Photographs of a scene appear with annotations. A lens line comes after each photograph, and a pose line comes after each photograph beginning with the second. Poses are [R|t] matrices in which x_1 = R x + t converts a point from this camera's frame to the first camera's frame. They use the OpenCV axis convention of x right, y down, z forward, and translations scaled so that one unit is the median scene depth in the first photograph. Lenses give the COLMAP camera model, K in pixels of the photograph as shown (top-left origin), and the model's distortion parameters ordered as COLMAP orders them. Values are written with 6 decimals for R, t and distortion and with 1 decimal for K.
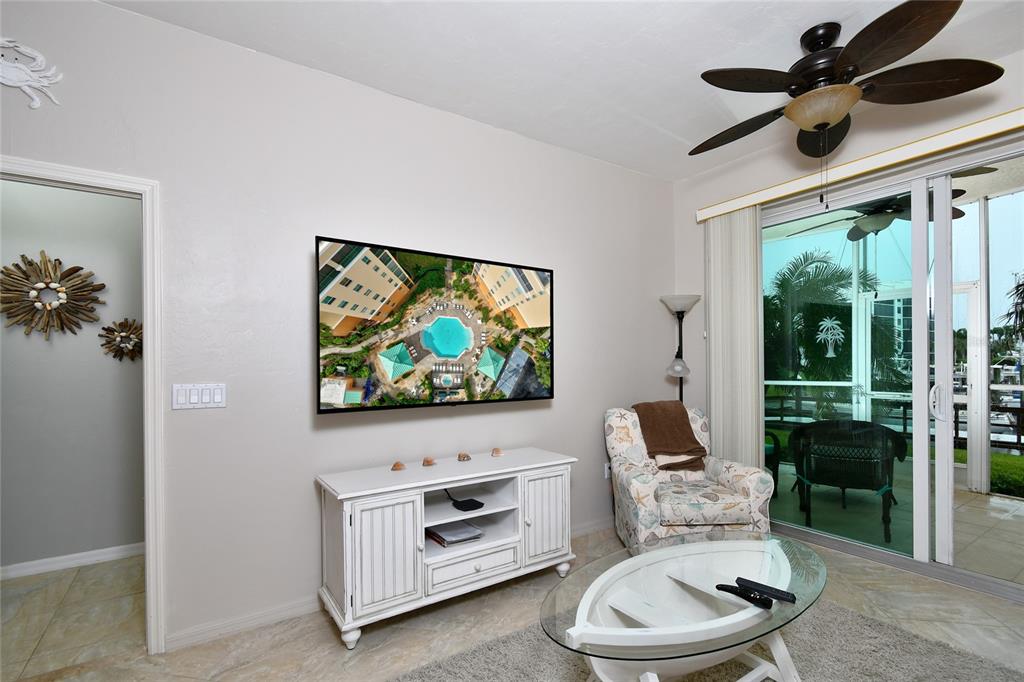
lens RADIAL K [[472.1, 0, 512.6], [0, 472.1, 370.0], [0, 0, 1]] dist [0.000615, -0.000669]
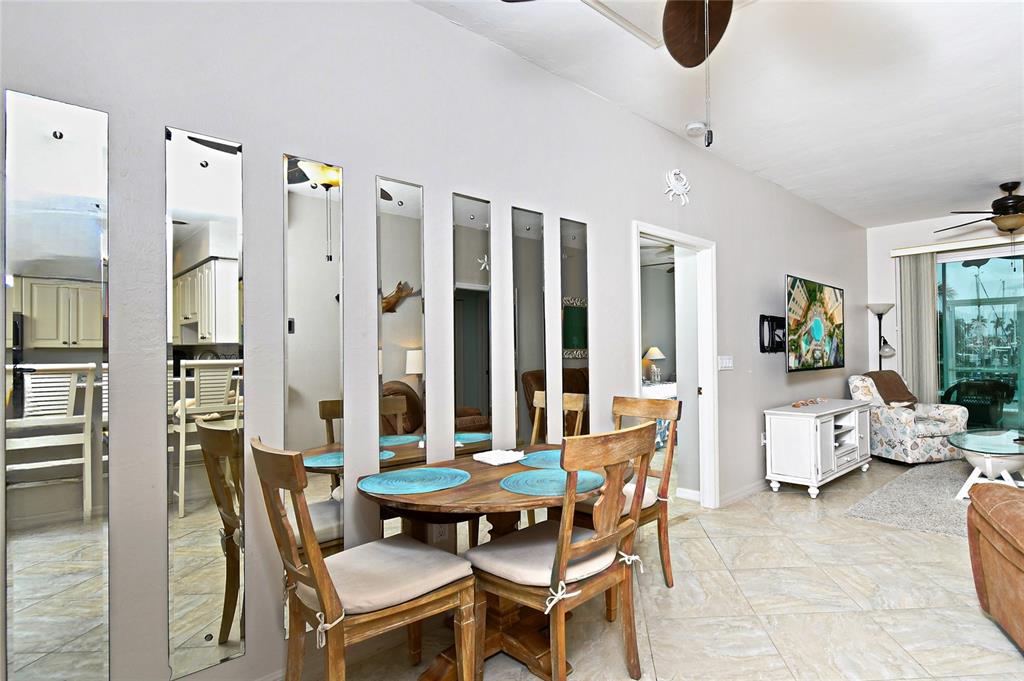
lens RADIAL K [[547.5, 0, 570.1], [0, 547.5, 340.1], [0, 0, 1]] dist [-0.001000, -0.000432]
pose [[0.976872, 0.007205, 0.213703, -1.308760], [0.000214, 0.999399, -0.034671, 0.033115], [-0.213824, 0.033914, 0.976283, -0.680669]]
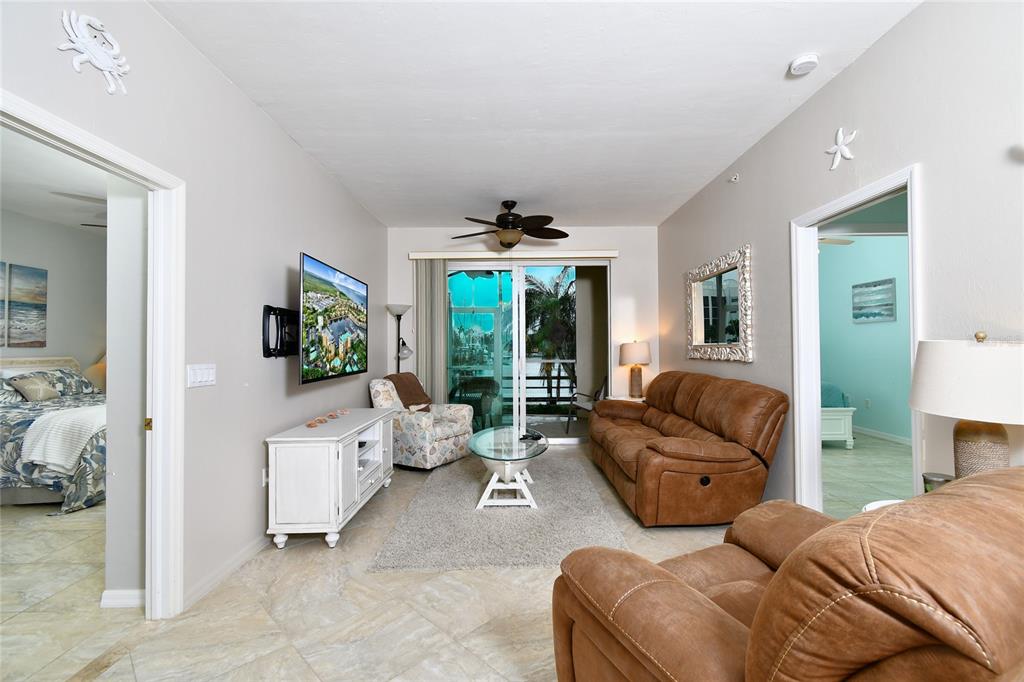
lens RADIAL K [[479.5, 0, 512.0], [0, 479.5, 341.0], [0, 0, 1]] dist [0.001164, -0.000603]
pose [[0.542091, 0.019301, 0.840098, -0.962094], [0.009707, 0.999526, -0.029228, 0.013206], [-0.840264, 0.023999, 0.541646, -0.186691]]
